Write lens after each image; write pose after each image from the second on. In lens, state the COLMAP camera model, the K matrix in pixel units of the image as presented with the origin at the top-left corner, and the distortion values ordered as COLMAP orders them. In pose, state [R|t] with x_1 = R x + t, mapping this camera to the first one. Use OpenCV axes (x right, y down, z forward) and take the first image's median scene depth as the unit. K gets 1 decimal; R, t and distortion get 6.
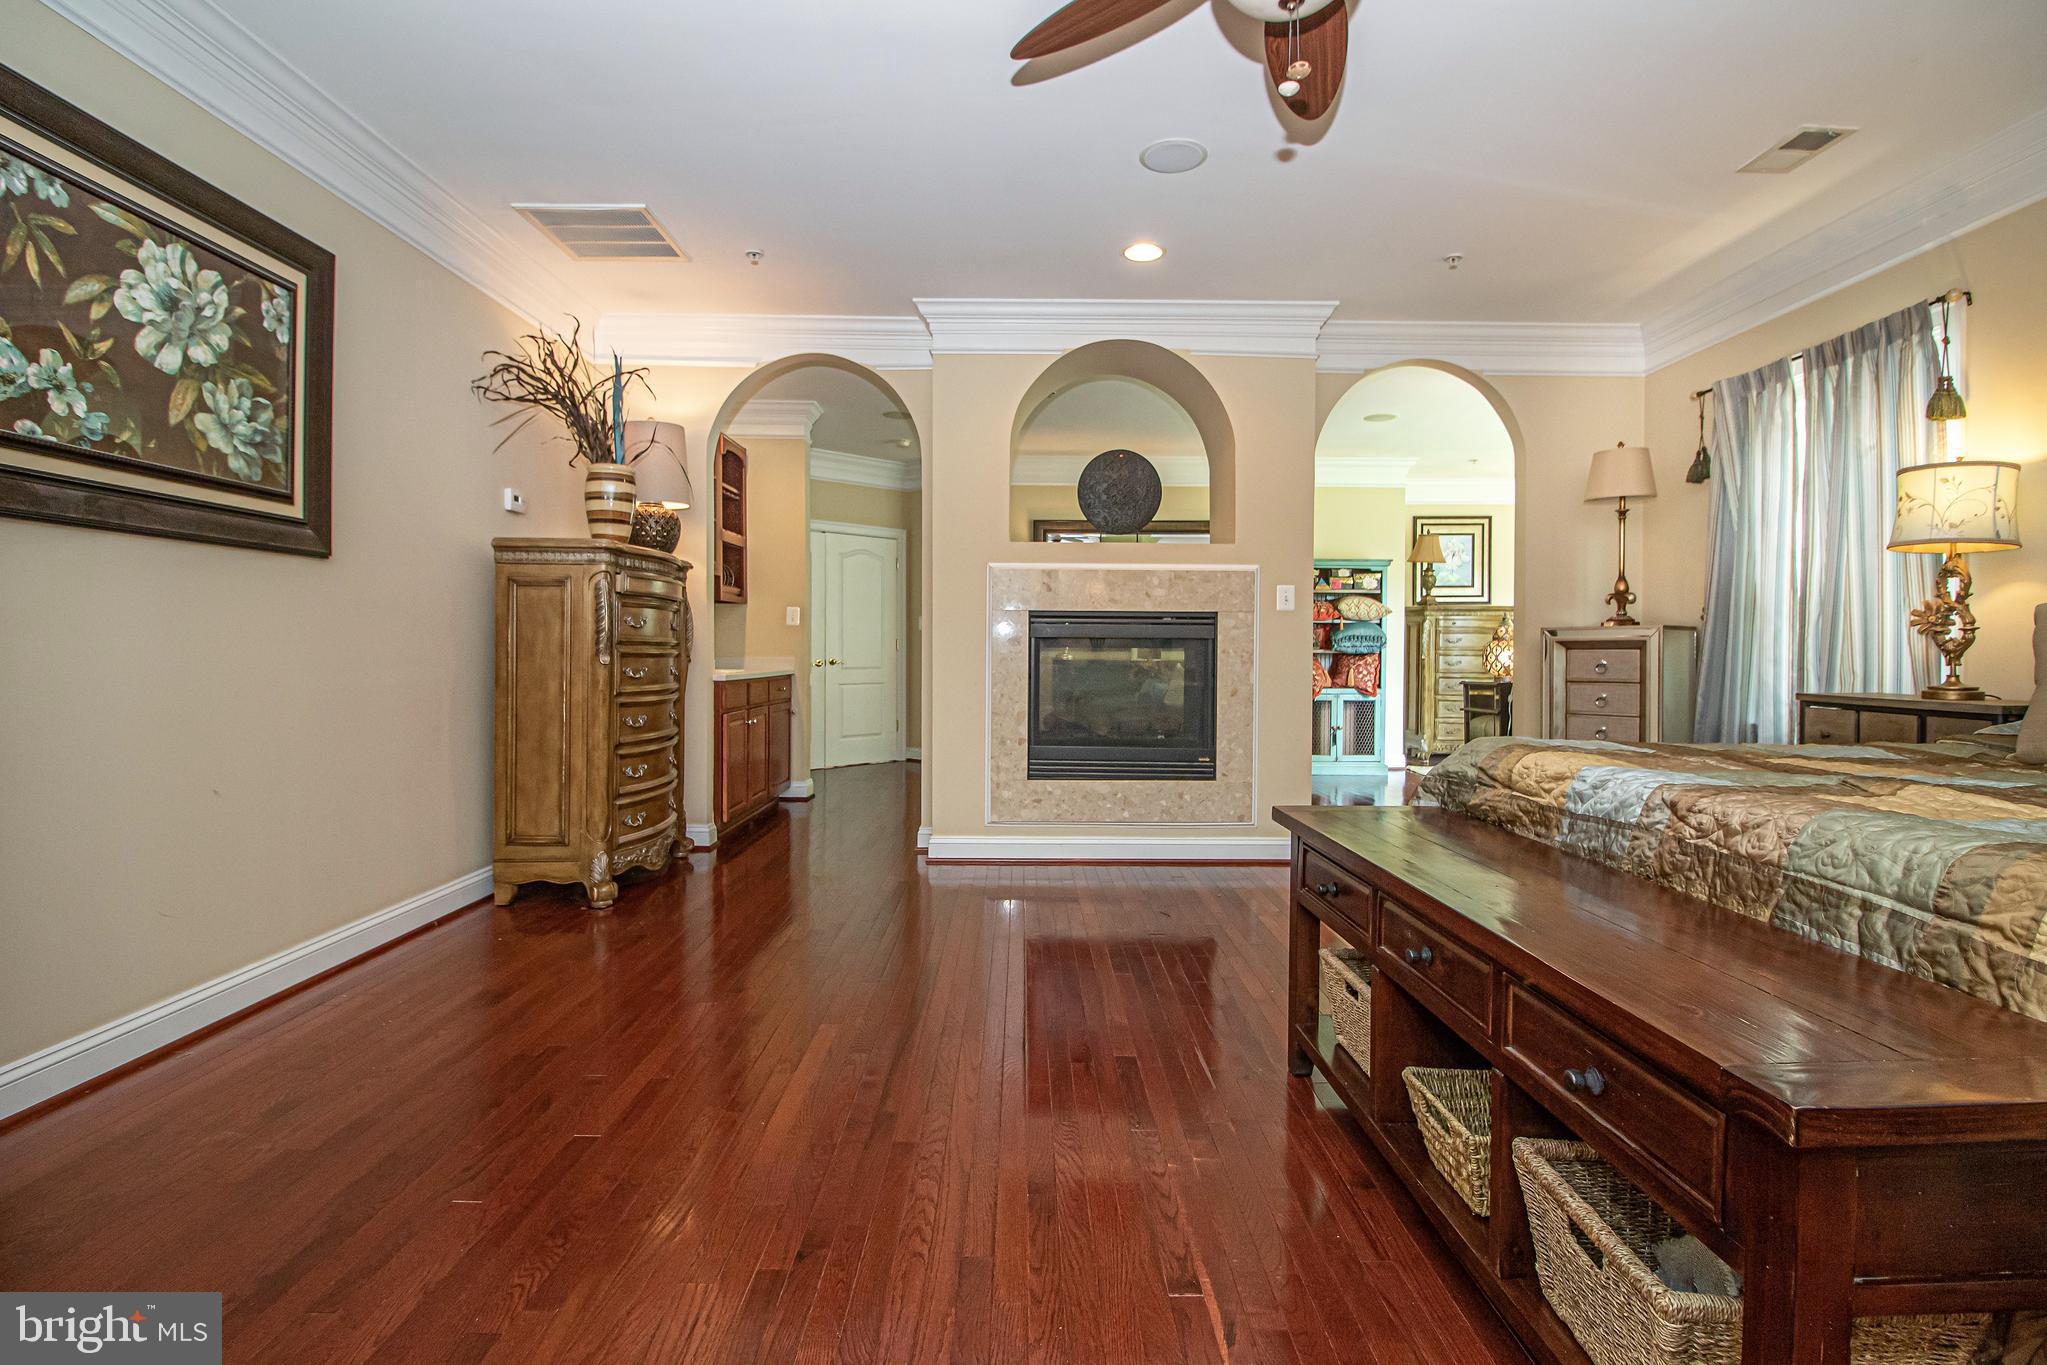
lens RADIAL K [[959.0, 0, 1024.2], [0, 959.0, 666.2], [0, 0, 1]] dist [0.001427, -0.016367]
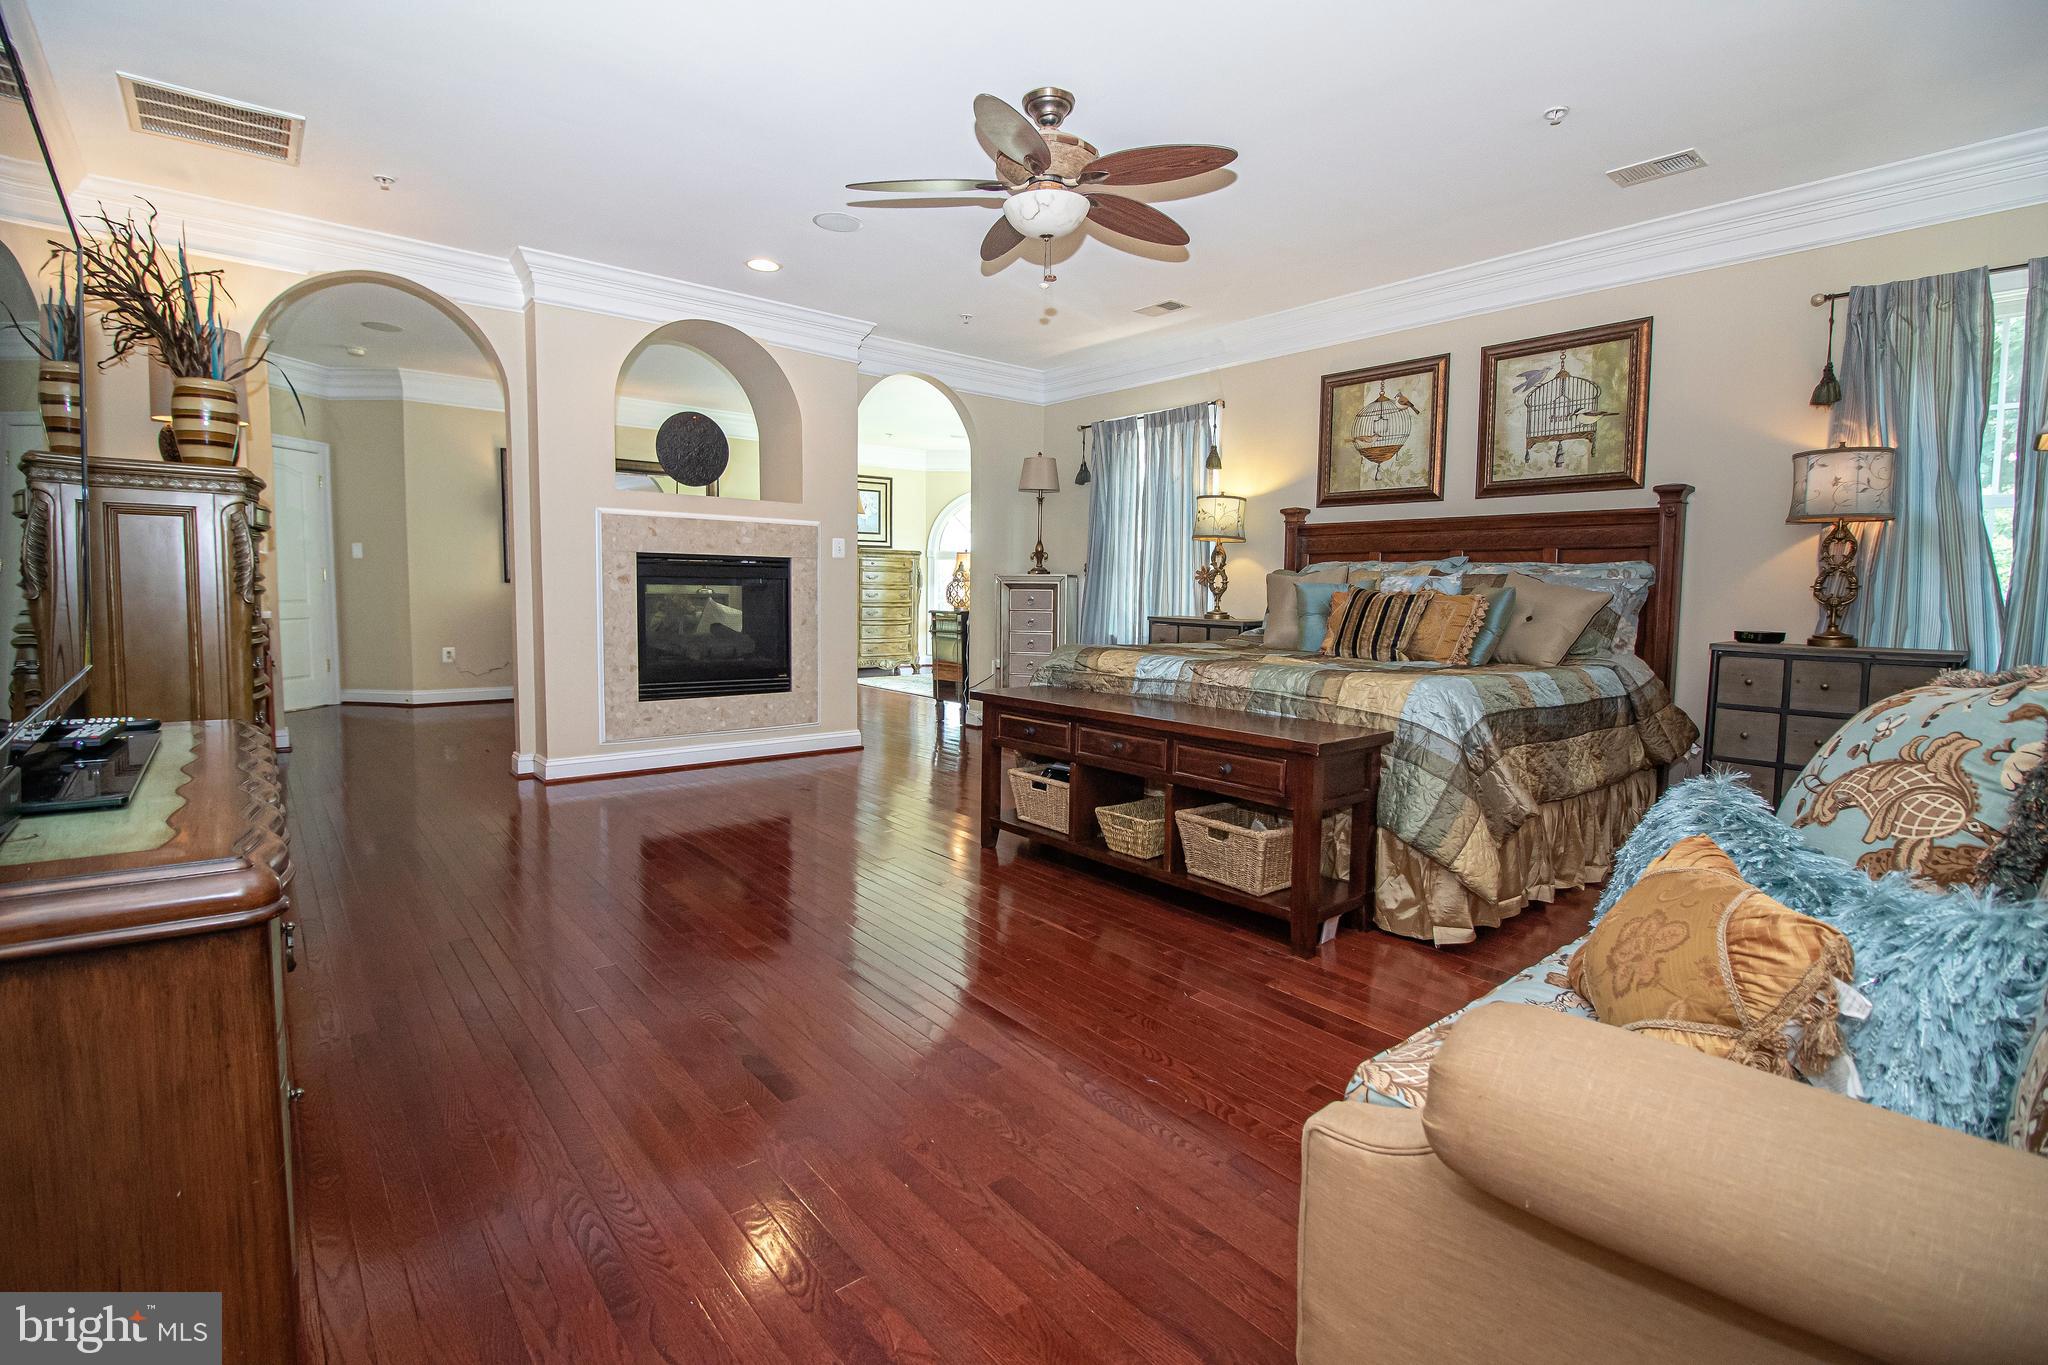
lens RADIAL K [[934.5, 0, 1025.8], [0, 934.5, 664.3], [0, 0, 1]] dist [0.001008, -0.014696]
pose [[0.770578, -0.046503, 0.635646, -0.347043], [-0.001393, 0.997209, 0.074644, -0.009177], [-0.637344, -0.058405, 0.768363, -0.143037]]
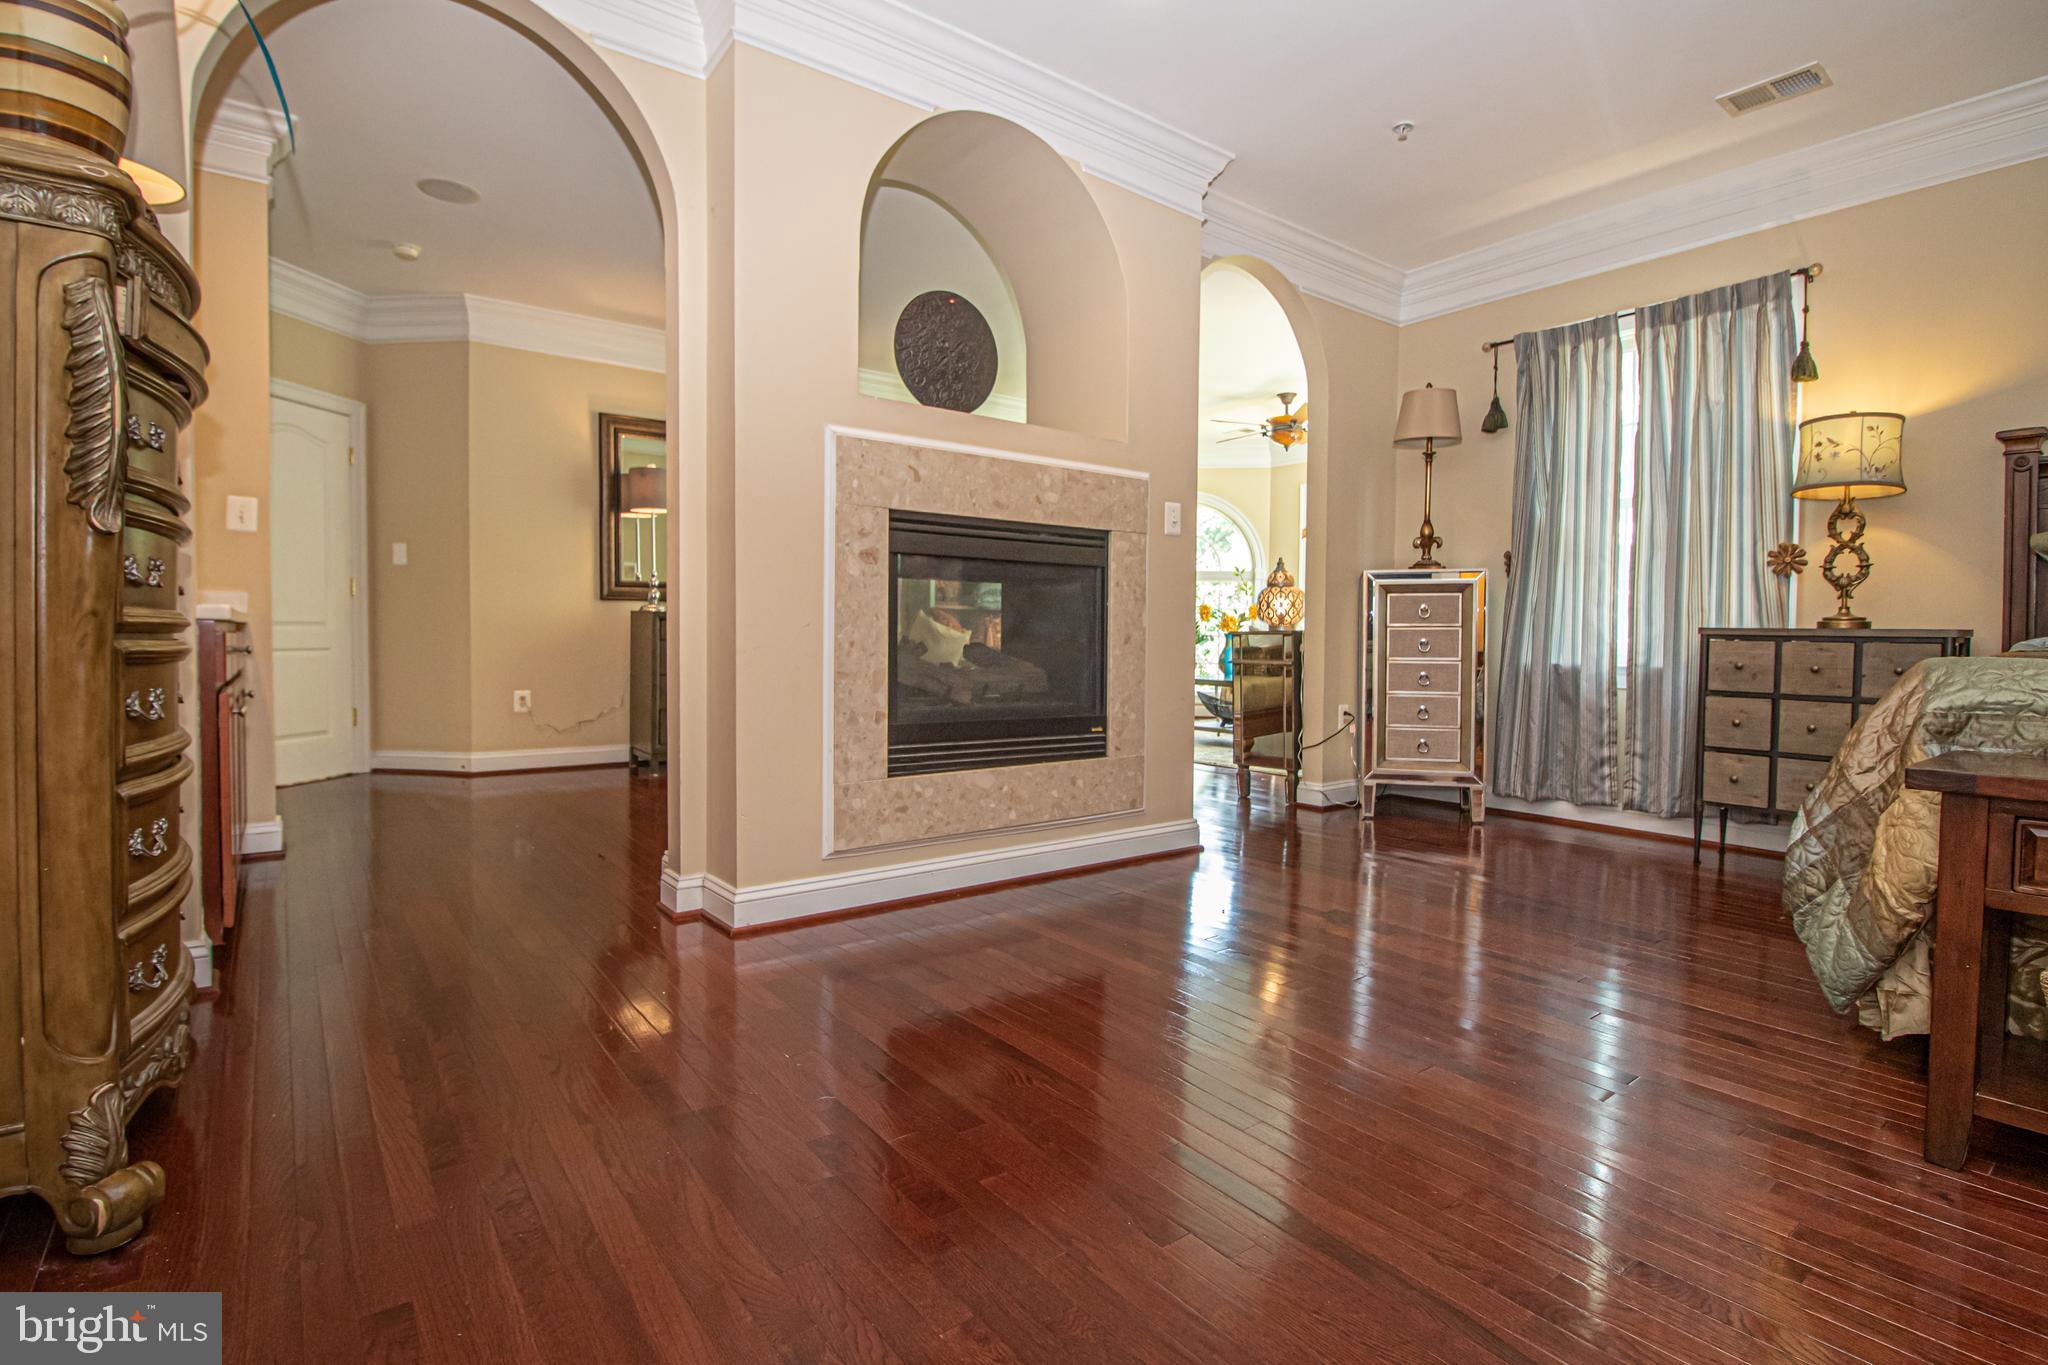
lens RADIAL K [[985.7, 0, 1036.2], [0, 985.7, 666.4], [0, 0, 1]] dist [-0.012903, -0.000128]
pose [[0.797322, -0.018831, 0.603260, -0.309798], [0.005351, 0.999694, 0.024132, 0.030193], [-0.603530, -0.016013, 0.797180, 0.426686]]
